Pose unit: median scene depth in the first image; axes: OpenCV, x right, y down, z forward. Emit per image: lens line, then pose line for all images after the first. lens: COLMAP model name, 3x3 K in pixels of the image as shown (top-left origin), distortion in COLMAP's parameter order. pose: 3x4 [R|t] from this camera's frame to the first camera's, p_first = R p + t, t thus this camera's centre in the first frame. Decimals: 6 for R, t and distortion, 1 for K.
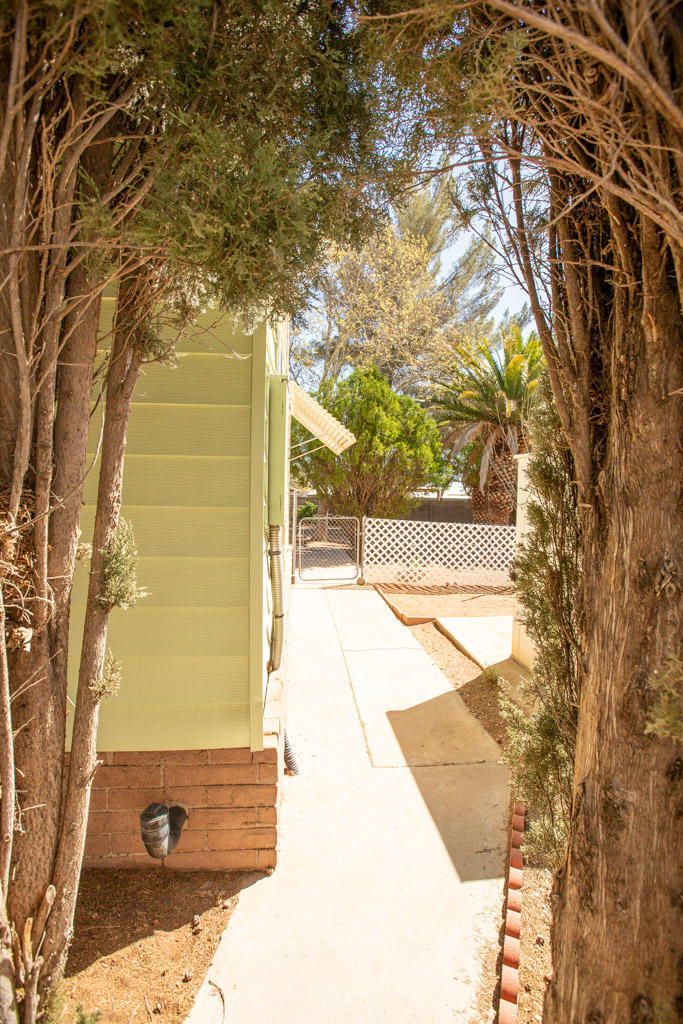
lens RADIAL K [[459.2, 0, 341.5], [0, 459.2, 512.0], [0, 0, 1]] dist [-0.001973, -0.000322]
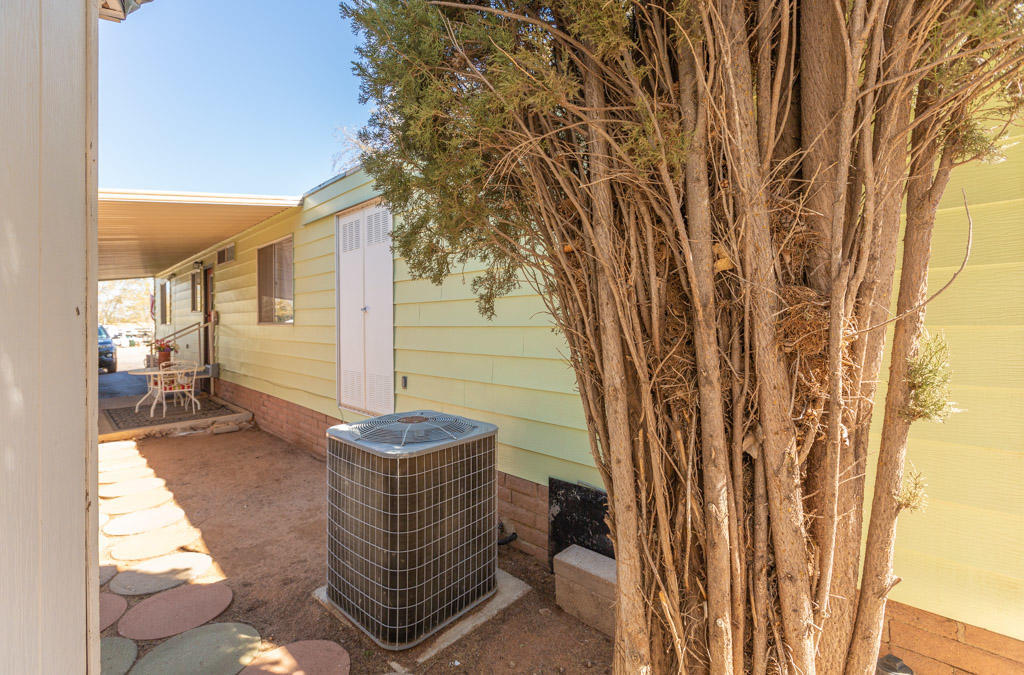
lens RADIAL K [[459.4, 0, 513.0], [0, 459.4, 317.6], [0, 0, 1]] dist [0.000924, 0.000242]
pose [[0.669195, -0.030895, -0.742444, -0.344308], [-0.020269, 0.998005, -0.059799, 0.068394], [0.742810, 0.055066, 0.667234, -0.308425]]
